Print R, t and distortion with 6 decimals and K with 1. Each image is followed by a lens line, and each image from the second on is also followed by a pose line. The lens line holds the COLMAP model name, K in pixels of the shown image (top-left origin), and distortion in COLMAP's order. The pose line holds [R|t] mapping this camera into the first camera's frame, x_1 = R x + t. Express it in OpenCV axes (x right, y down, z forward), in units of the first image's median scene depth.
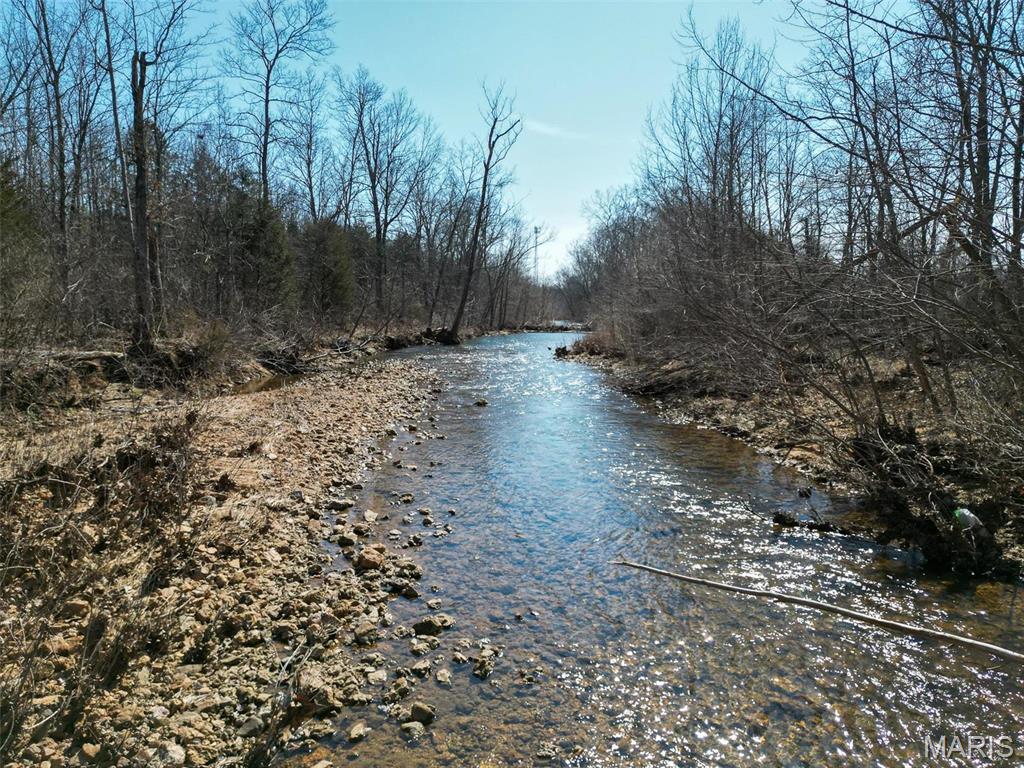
lens RADIAL K [[711.3, 0, 512.0], [0, 711.3, 384.0], [0, 0, 1]] dist [0.049853, -0.001389]
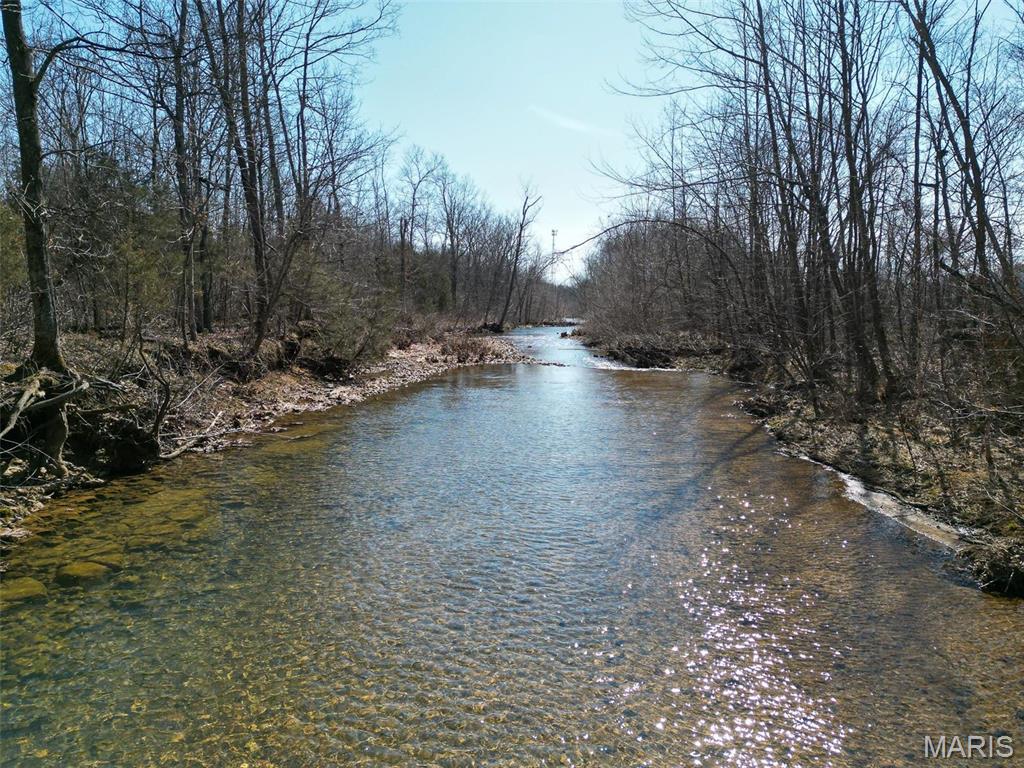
lens RADIAL K [[711.3, 0, 512.0], [0, 711.3, 384.0], [0, 0, 1]] dist [0.049853, -0.001389]
pose [[0.999708, 0.004695, -0.023707, -0.013273], [-0.004623, 0.999985, 0.003092, 0.047953], [0.023721, -0.002981, 0.999714, -0.531874]]
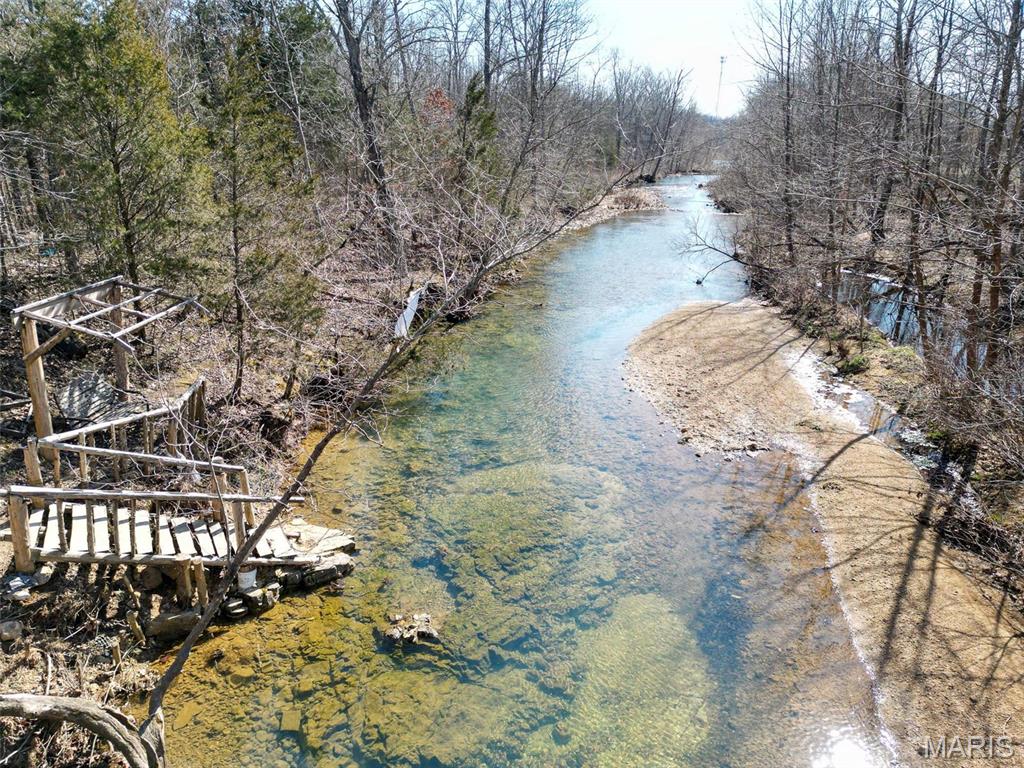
lens RADIAL K [[711.3, 0, 512.0], [0, 711.3, 384.0], [0, 0, 1]] dist [0.049853, -0.001389]
pose [[0.973048, 0.069580, -0.219855, 0.015973], [-0.019495, 0.974801, 0.222222, 0.052673], [0.229777, -0.211947, 0.949885, -1.020301]]
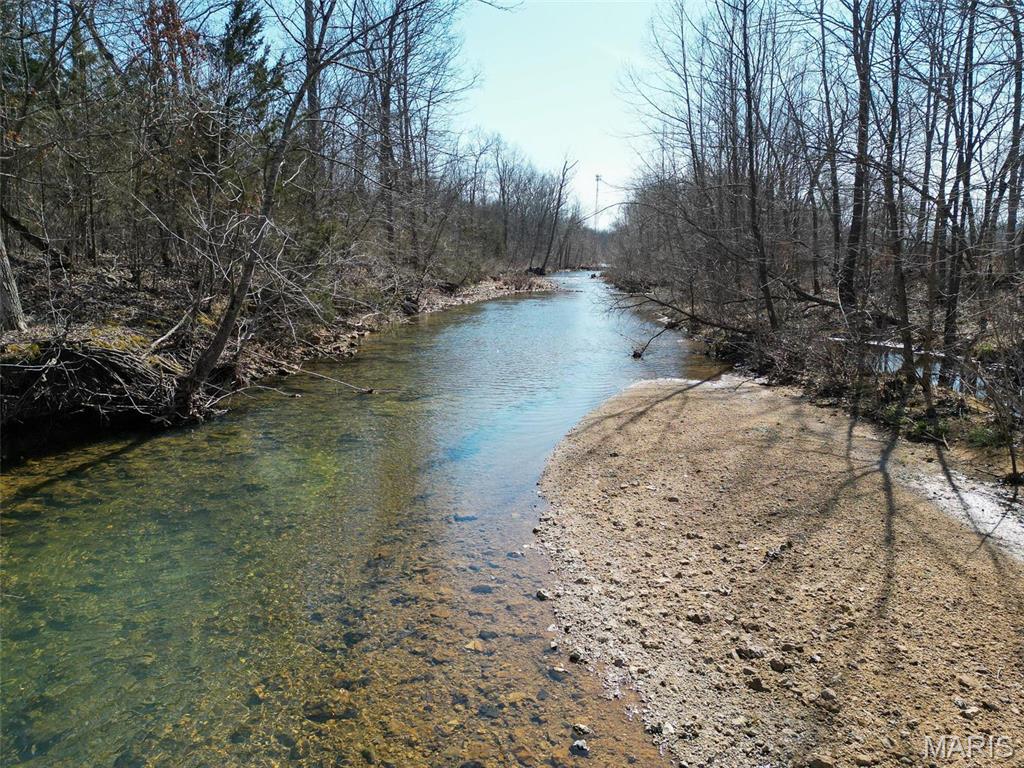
lens RADIAL K [[711.3, 0, 512.0], [0, 711.3, 384.0], [0, 0, 1]] dist [0.049853, -0.001389]
pose [[0.996455, 0.017037, -0.082380, 0.000764], [-0.010596, 0.996898, 0.077993, 0.077931], [0.083453, -0.076844, 0.993544, -0.840004]]
